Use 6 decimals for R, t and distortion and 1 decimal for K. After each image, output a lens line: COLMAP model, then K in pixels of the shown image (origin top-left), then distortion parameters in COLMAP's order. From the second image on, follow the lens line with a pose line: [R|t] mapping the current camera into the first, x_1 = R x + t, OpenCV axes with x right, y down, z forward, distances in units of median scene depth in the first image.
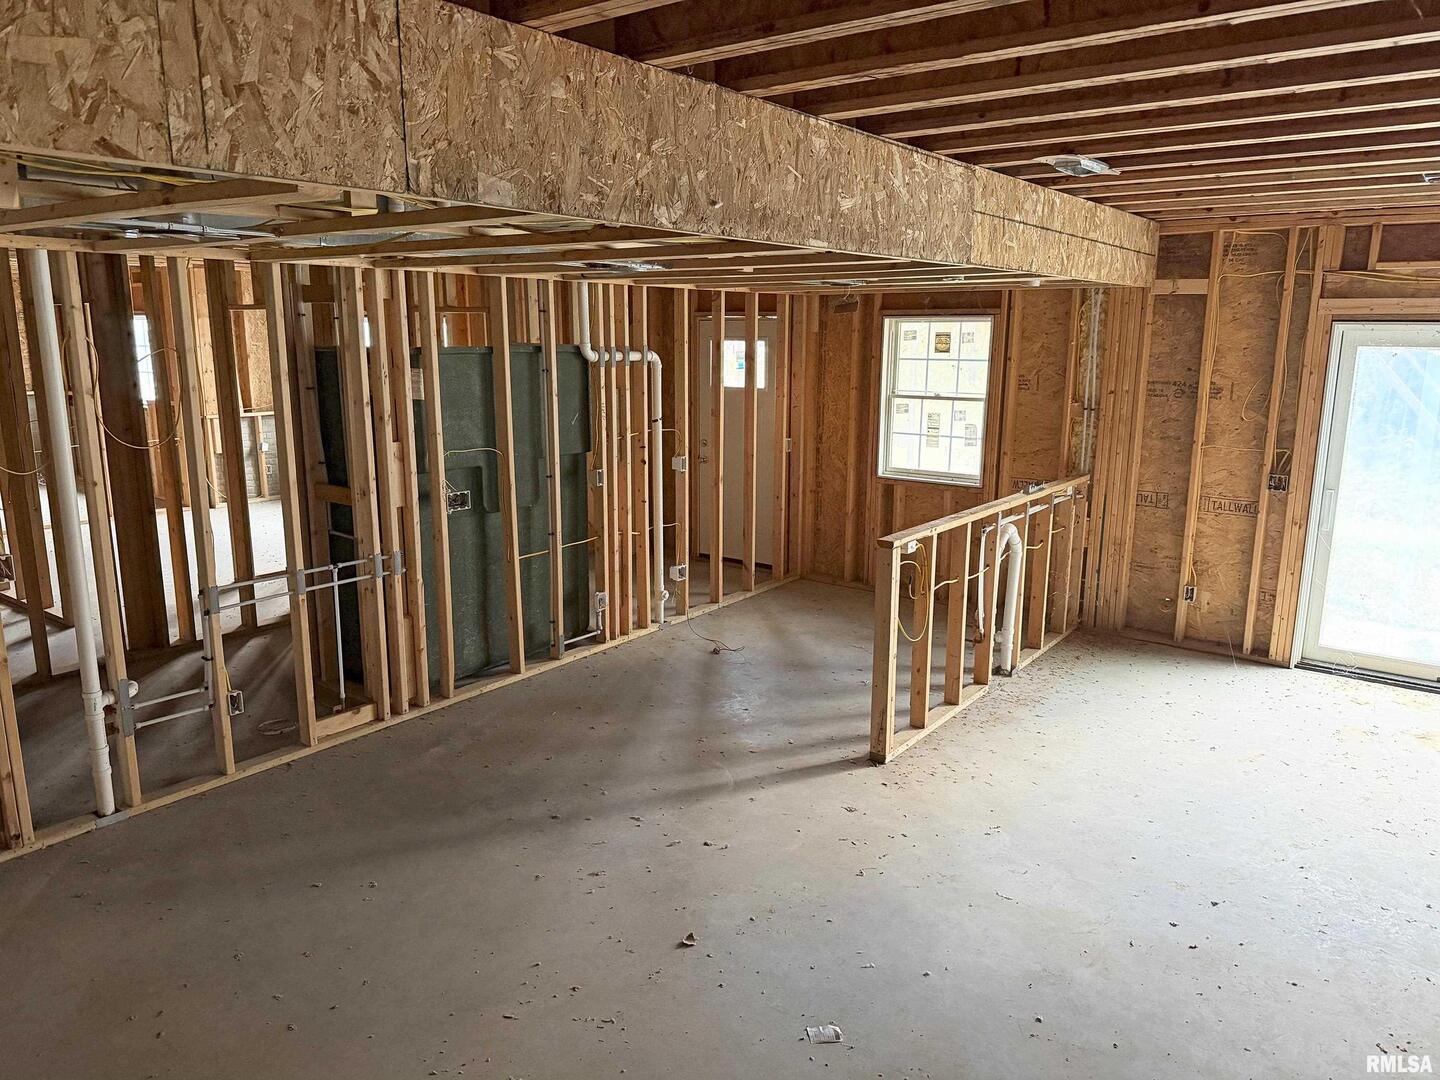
lens RADIAL K [[1011.0, 0, 720.0], [0, 1011.0, 540.0], [0, 0, 1]] dist [0.007979, -0.009459]
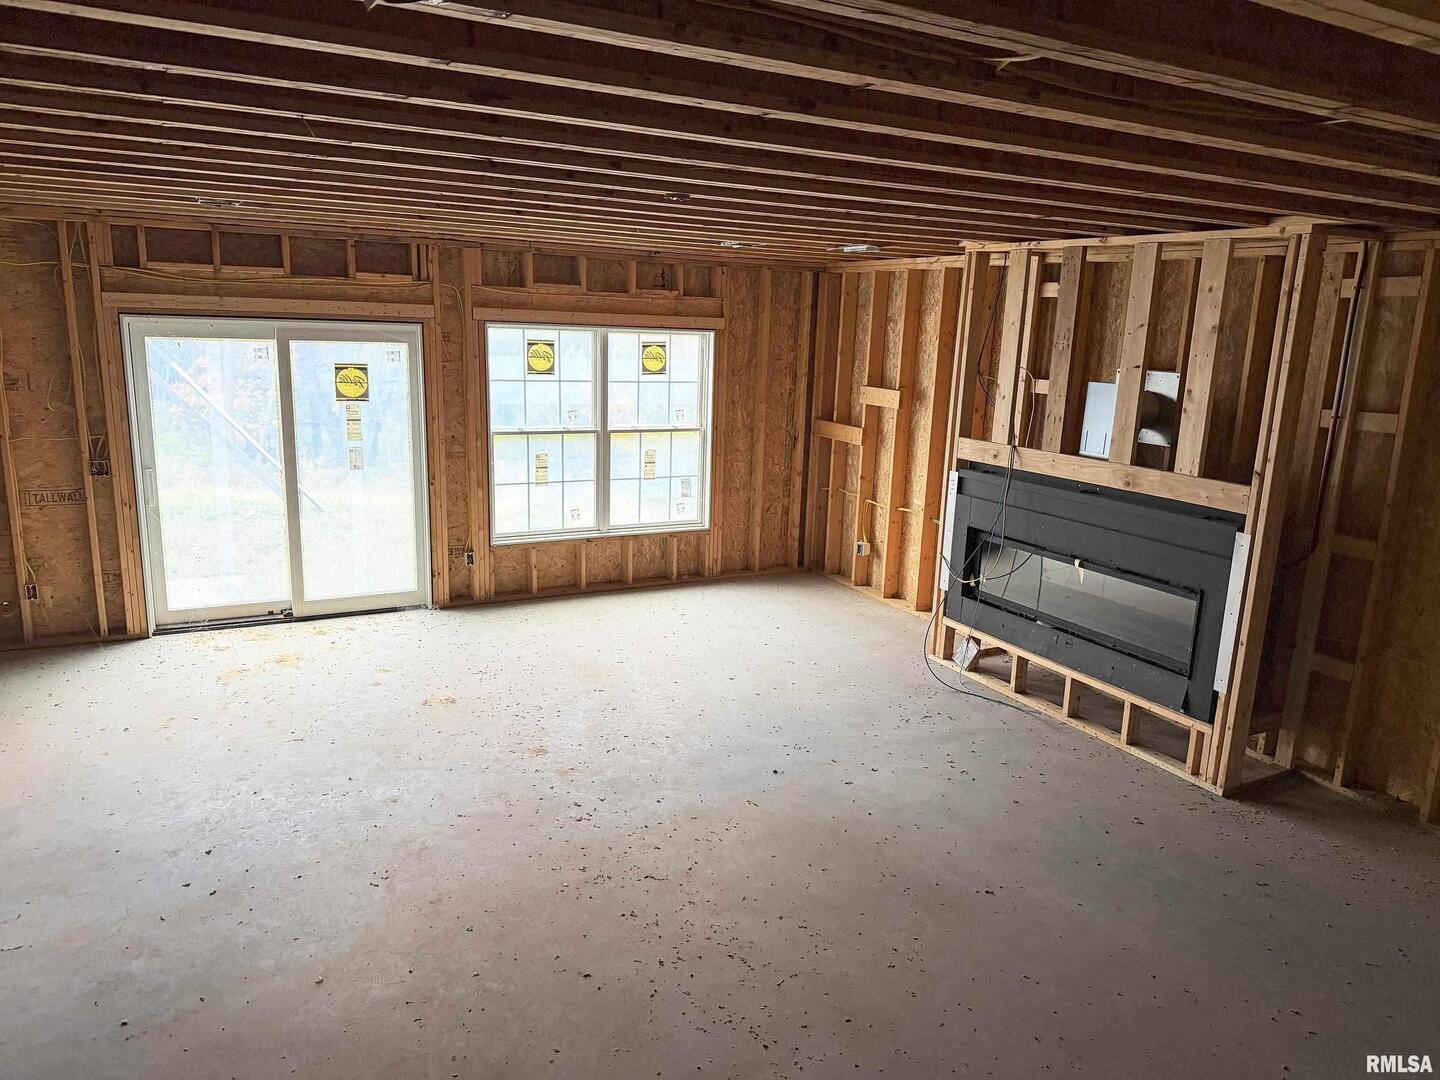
lens RADIAL K [[1011.0, 0, 720.0], [0, 1011.0, 540.0], [0, 0, 1]] dist [0.007979, -0.009459]
pose [[0.406467, -0.187729, 0.894171, -0.133456], [0.154232, 0.978717, 0.135370, -0.026895], [-0.900554, 0.082887, 0.426770, -0.010690]]
